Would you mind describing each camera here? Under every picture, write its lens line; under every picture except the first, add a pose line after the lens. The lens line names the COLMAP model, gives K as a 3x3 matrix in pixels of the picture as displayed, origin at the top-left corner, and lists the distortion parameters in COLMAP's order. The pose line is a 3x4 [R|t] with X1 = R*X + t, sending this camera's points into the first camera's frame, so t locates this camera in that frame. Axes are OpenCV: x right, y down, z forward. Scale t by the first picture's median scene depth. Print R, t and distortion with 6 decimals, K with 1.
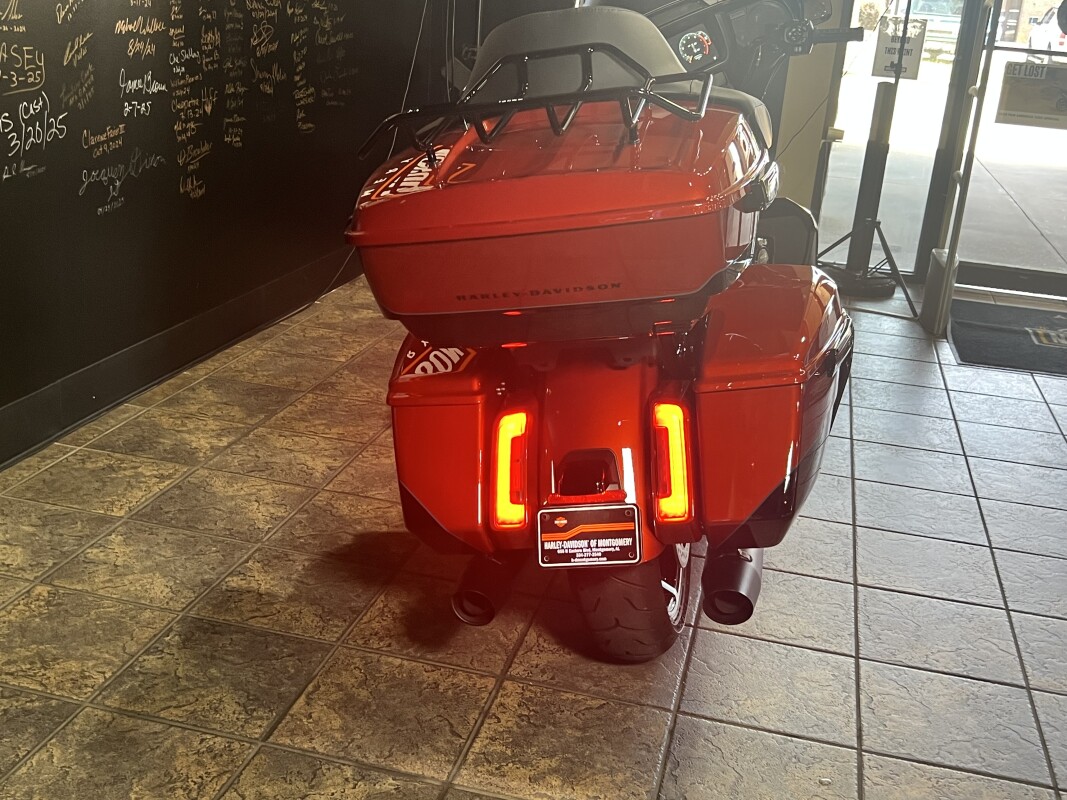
lens RADIAL K [[1201.1, 0, 533.5], [0, 1201.1, 400.0], [0, 0, 1]] dist [0.002576, 0.018845]
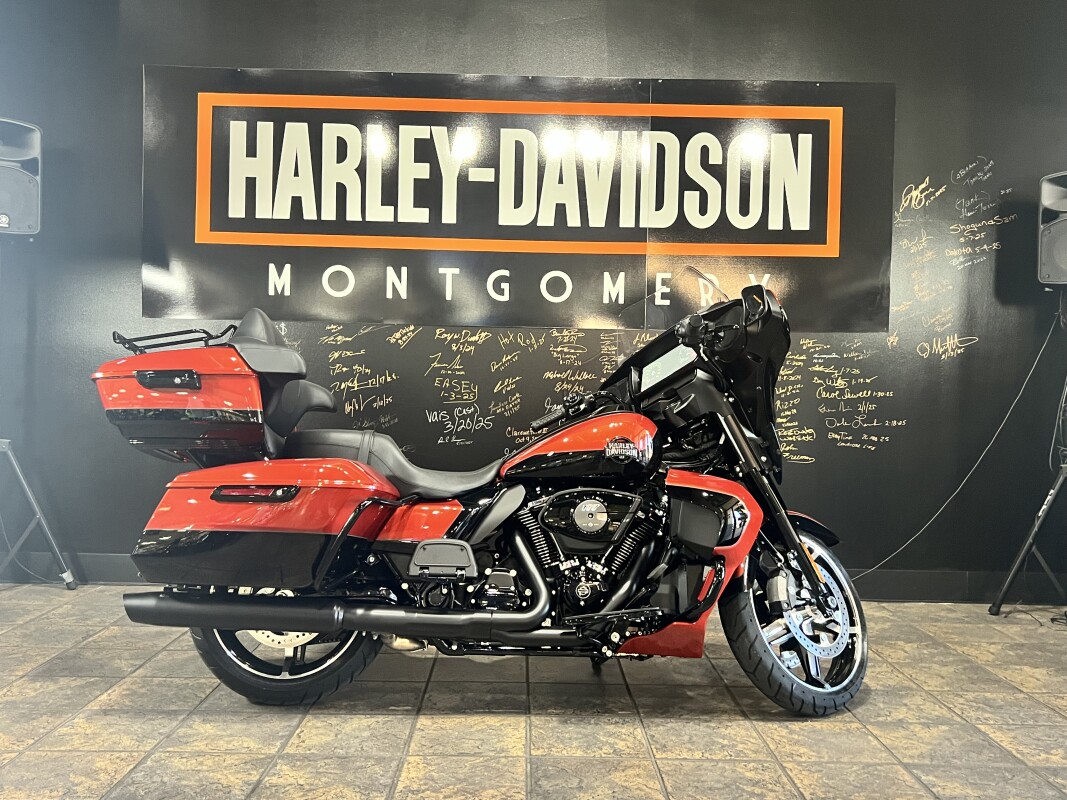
lens RADIAL K [[973.9, 0, 533.5], [0, 973.9, 400.0], [0, 0, 1]] dist [0.140124, -0.371472]
pose [[0.254751, -0.058451, -0.965239, 1.016446], [-0.321073, 0.936432, -0.141446, -0.059770], [0.912148, 0.345945, 0.219790, 0.647862]]
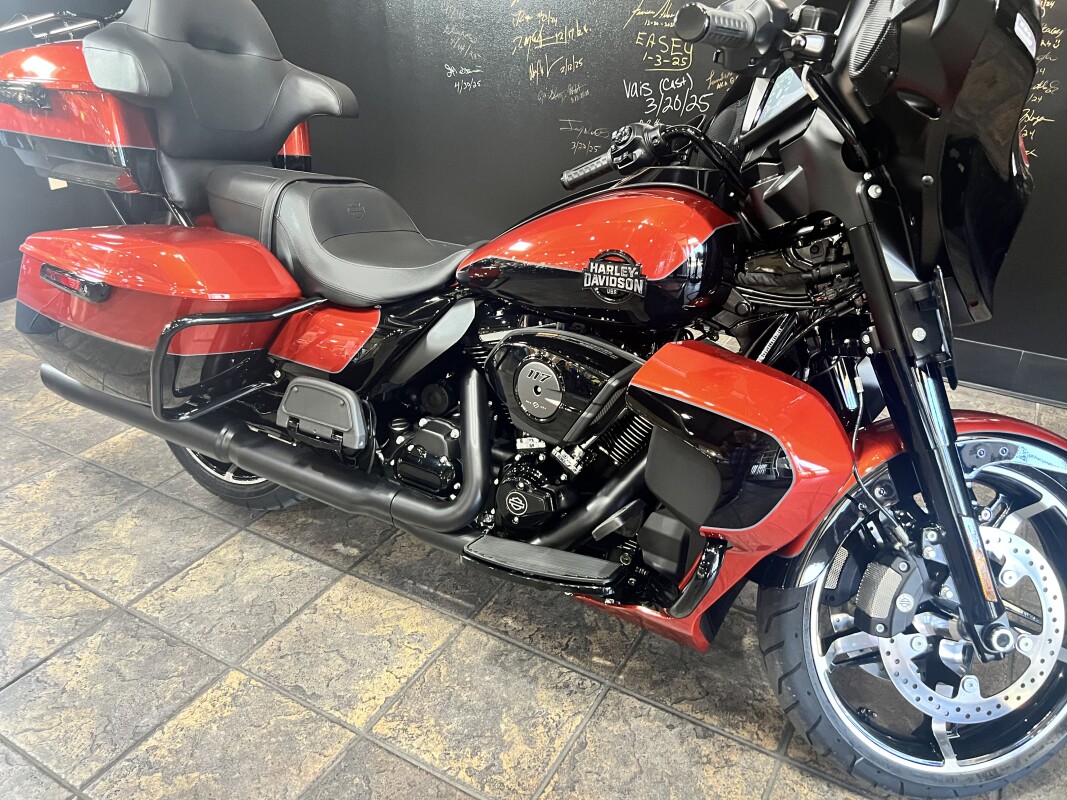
lens RADIAL K [[832.4, 0, 536.4], [0, 832.4, 389.9], [0, 0, 1]] dist [0.033743, -0.030092]
pose [[-0.274763, 0.371621, -0.886794, 0.549001], [-0.339838, 0.825229, 0.451117, -0.291302], [0.899453, 0.425317, -0.100451, 0.964494]]
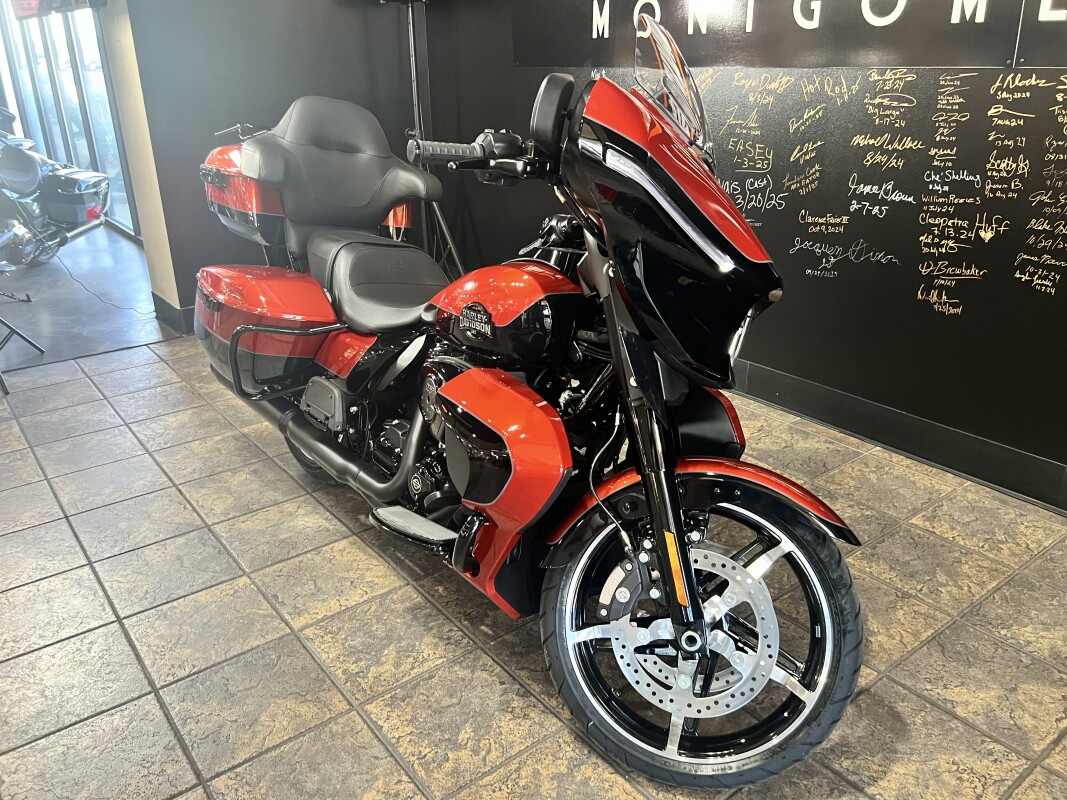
lens RADIAL K [[832.4, 0, 536.4], [0, 832.4, 389.9], [0, 0, 1]] dist [0.033743, -0.030092]
pose [[-0.612661, 0.231062, -0.755816, 0.564032], [-0.291195, 0.823042, 0.487655, -0.409173], [0.734747, 0.518857, -0.436961, 1.224926]]
